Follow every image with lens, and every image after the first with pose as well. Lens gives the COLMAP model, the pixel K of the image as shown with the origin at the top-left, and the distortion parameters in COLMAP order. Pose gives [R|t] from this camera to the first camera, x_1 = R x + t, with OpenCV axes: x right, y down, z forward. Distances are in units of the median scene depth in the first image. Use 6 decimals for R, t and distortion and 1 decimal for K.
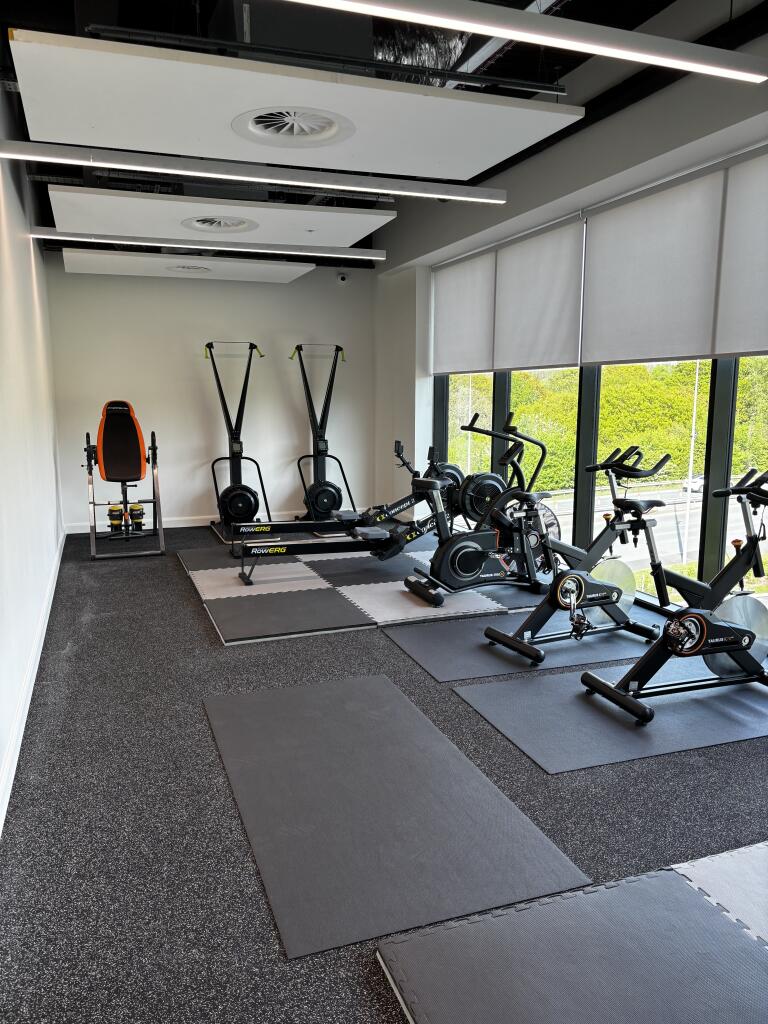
lens RADIAL K [[782.6, 0, 384.0], [0, 782.6, 512.0], [0, 0, 1]] dist [0.064178, 0.001637]
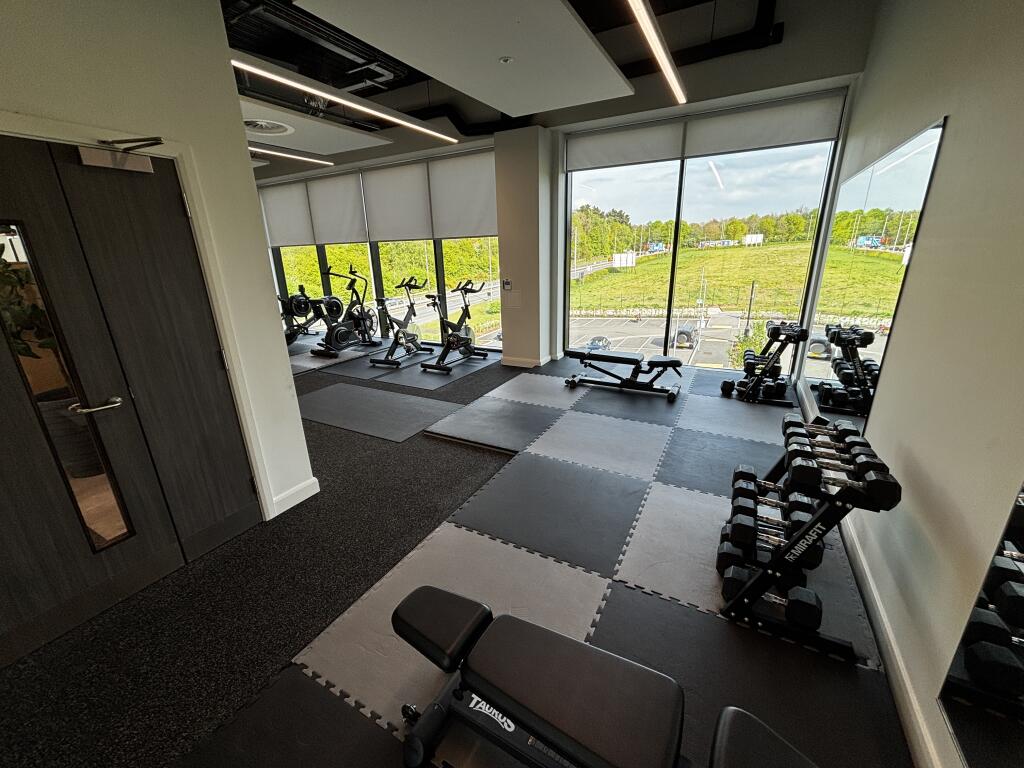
lens RADIAL K [[410.7, 0, 512.0], [0, 410.7, 384.0], [0, 0, 1]] dist [0.000232, 0.000003]
pose [[0.755905, -0.218030, 0.617309, -0.353394], [0.122045, 0.973316, 0.194324, 0.036079], [-0.643205, -0.071551, 0.762344, -0.239339]]
